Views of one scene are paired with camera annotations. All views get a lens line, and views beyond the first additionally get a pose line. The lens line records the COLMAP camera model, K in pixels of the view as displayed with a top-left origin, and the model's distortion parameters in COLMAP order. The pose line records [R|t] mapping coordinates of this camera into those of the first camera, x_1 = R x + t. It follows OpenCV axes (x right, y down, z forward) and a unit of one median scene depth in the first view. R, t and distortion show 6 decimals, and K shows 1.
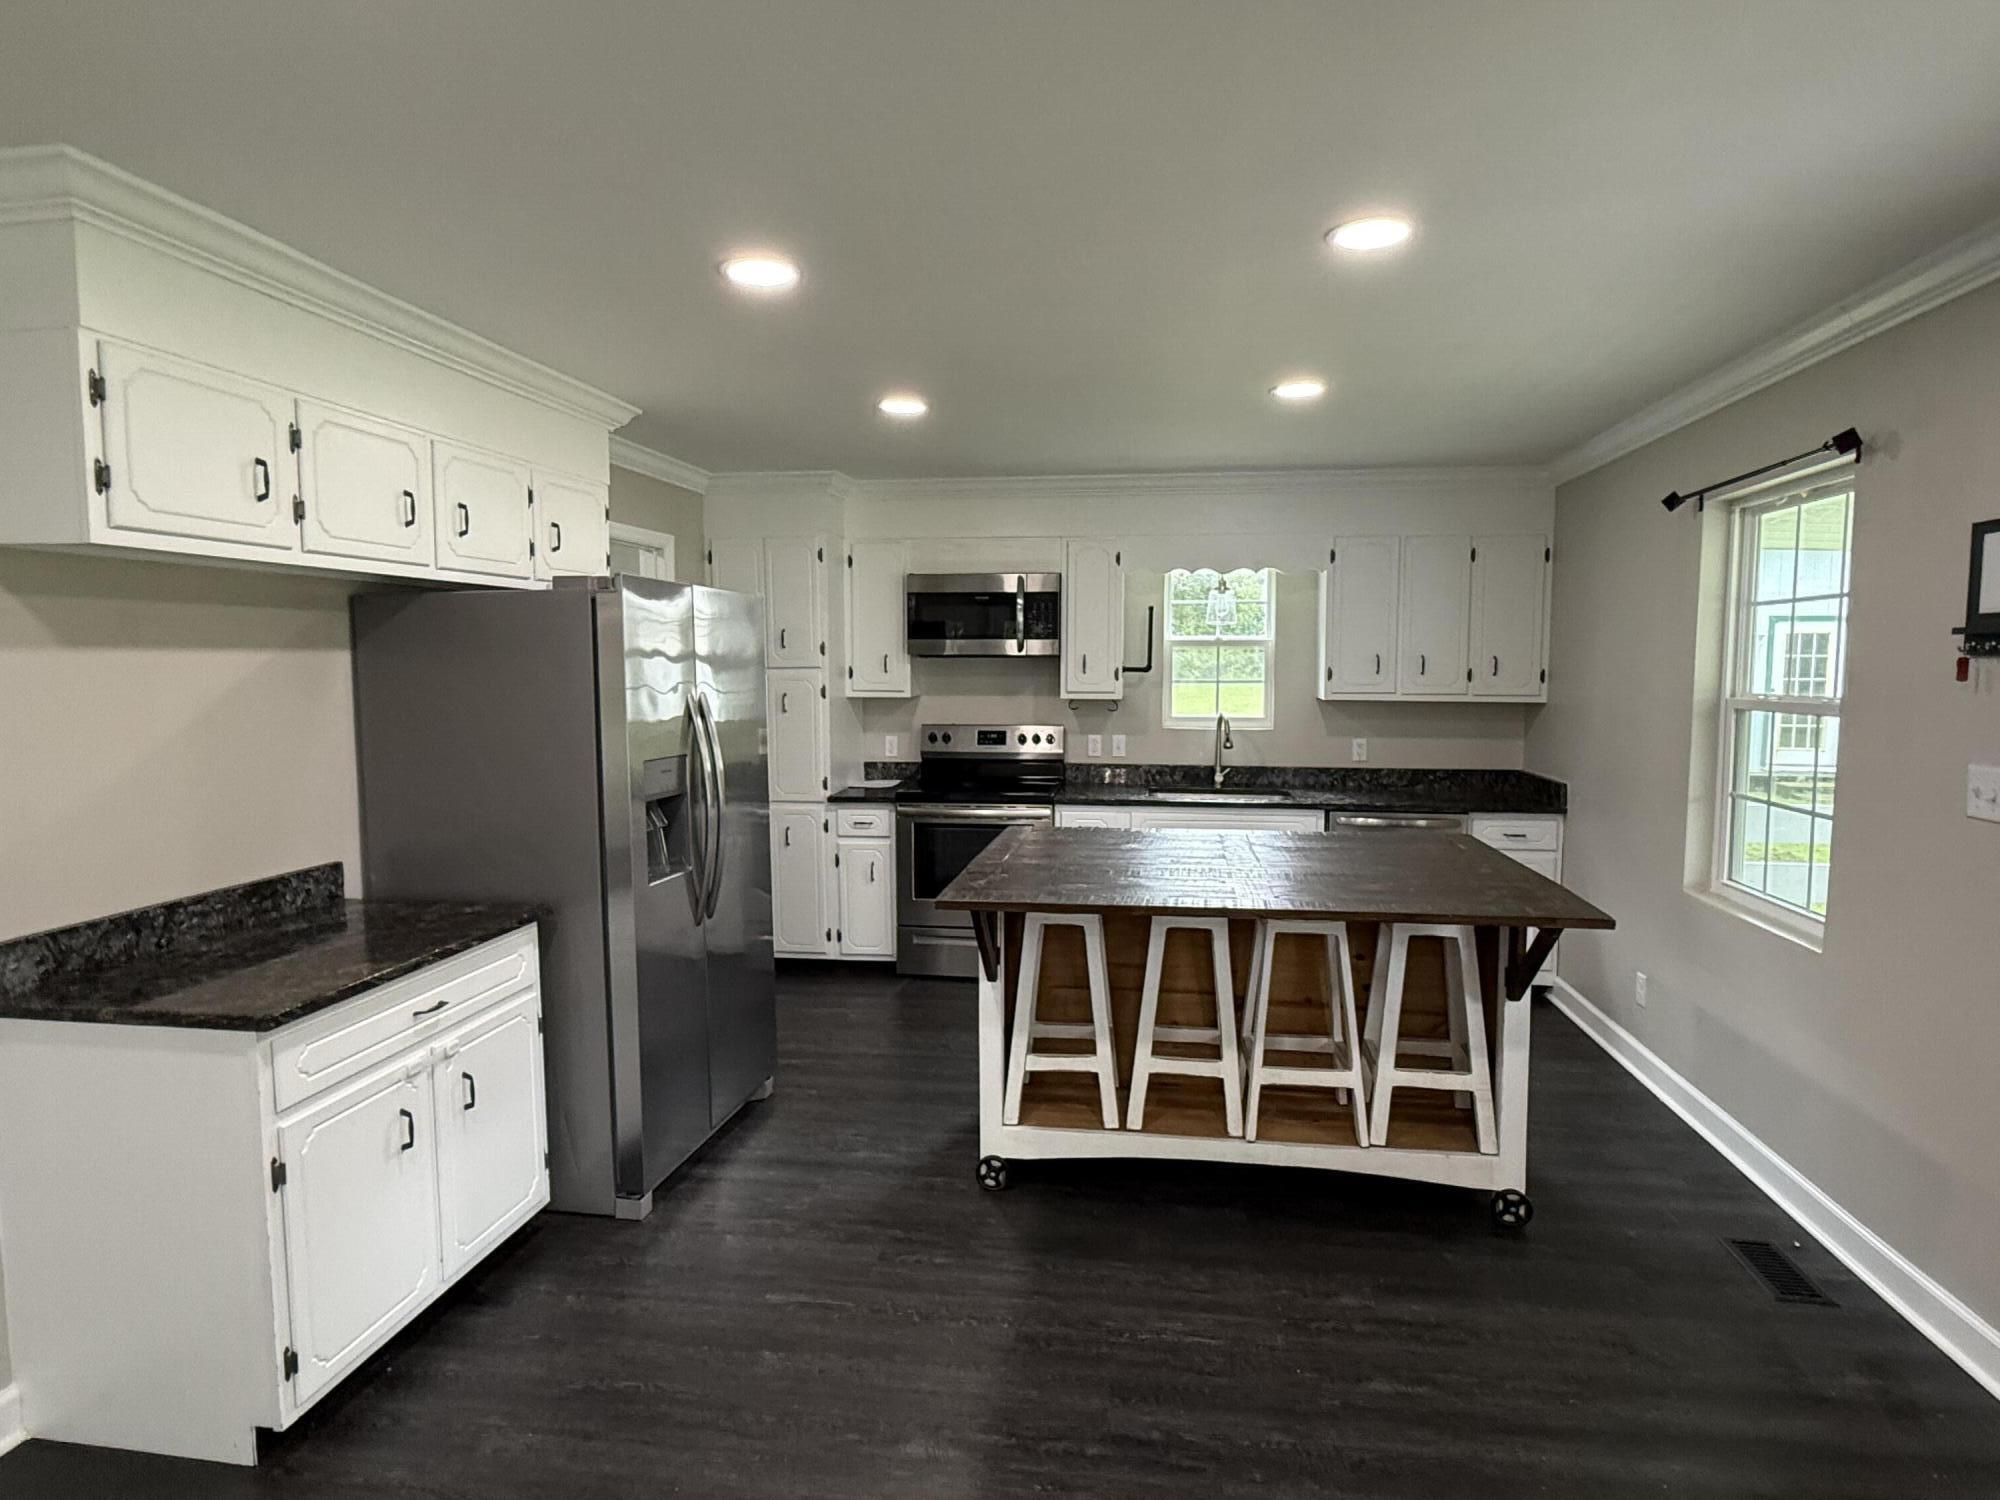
lens RADIAL K [[1067.1, 0, 1002.6], [0, 1067.1, 740.4], [0, 0, 1]] dist [0.004449, -0.000310]
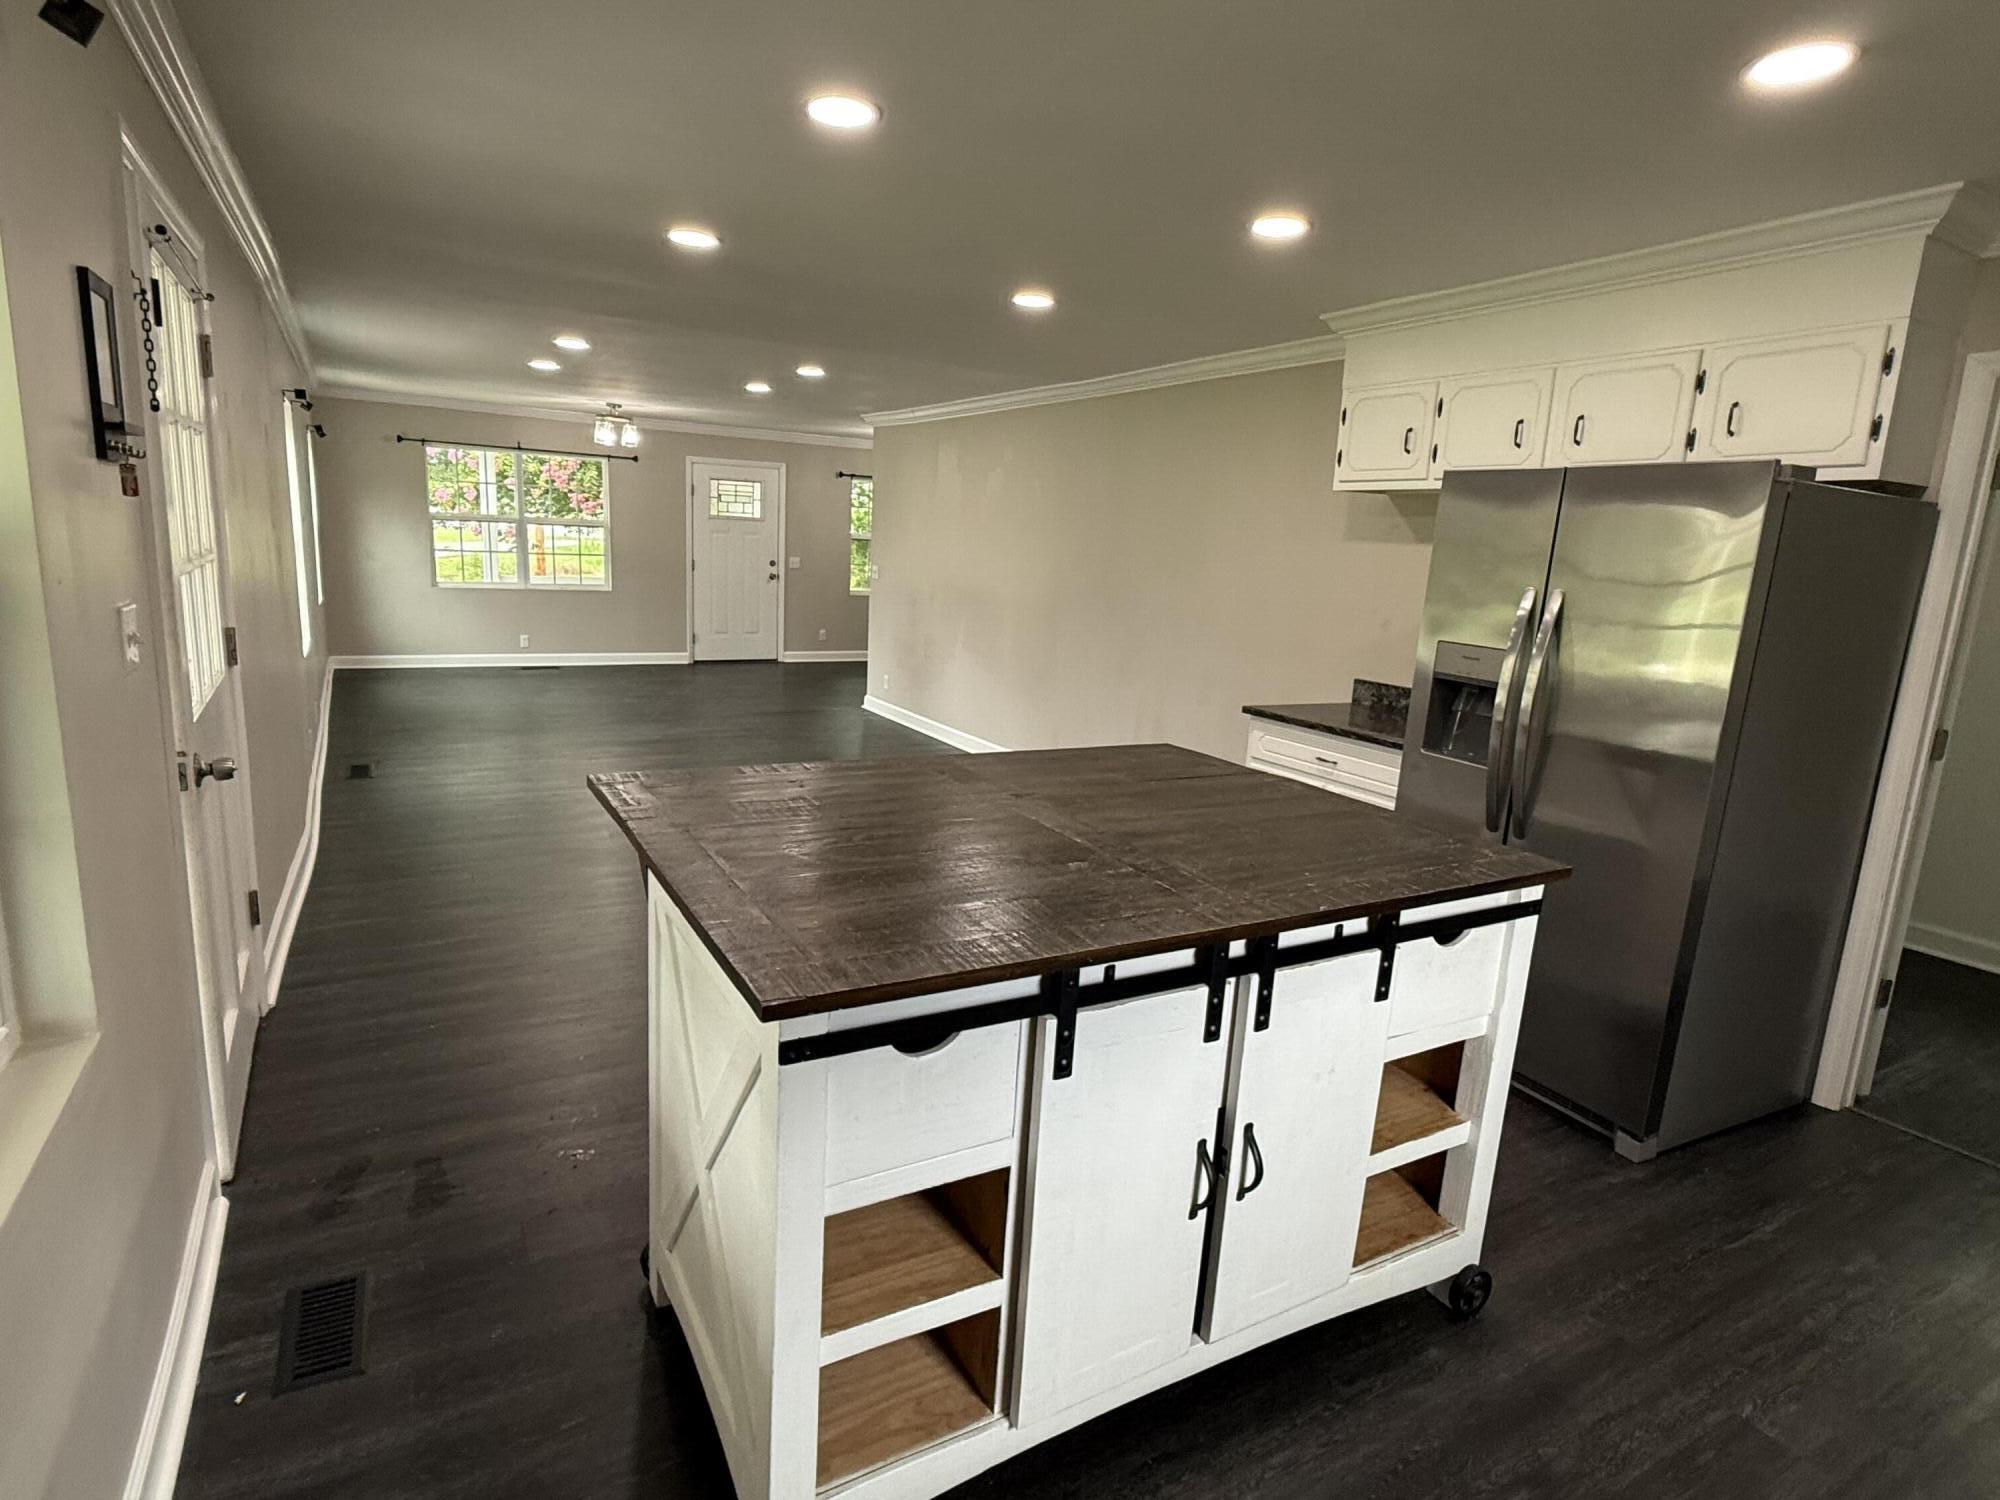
lens RADIAL K [[1067.1, 0, 1002.0], [0, 1067.1, 748.6], [0, 0, 1]] dist [0.004449, -0.000310]
pose [[-0.780690, 0.086400, -0.618917, 0.866498], [-0.103296, 0.958931, 0.264161, -0.151129], [0.616322, 0.270160, -0.739703, 1.925630]]
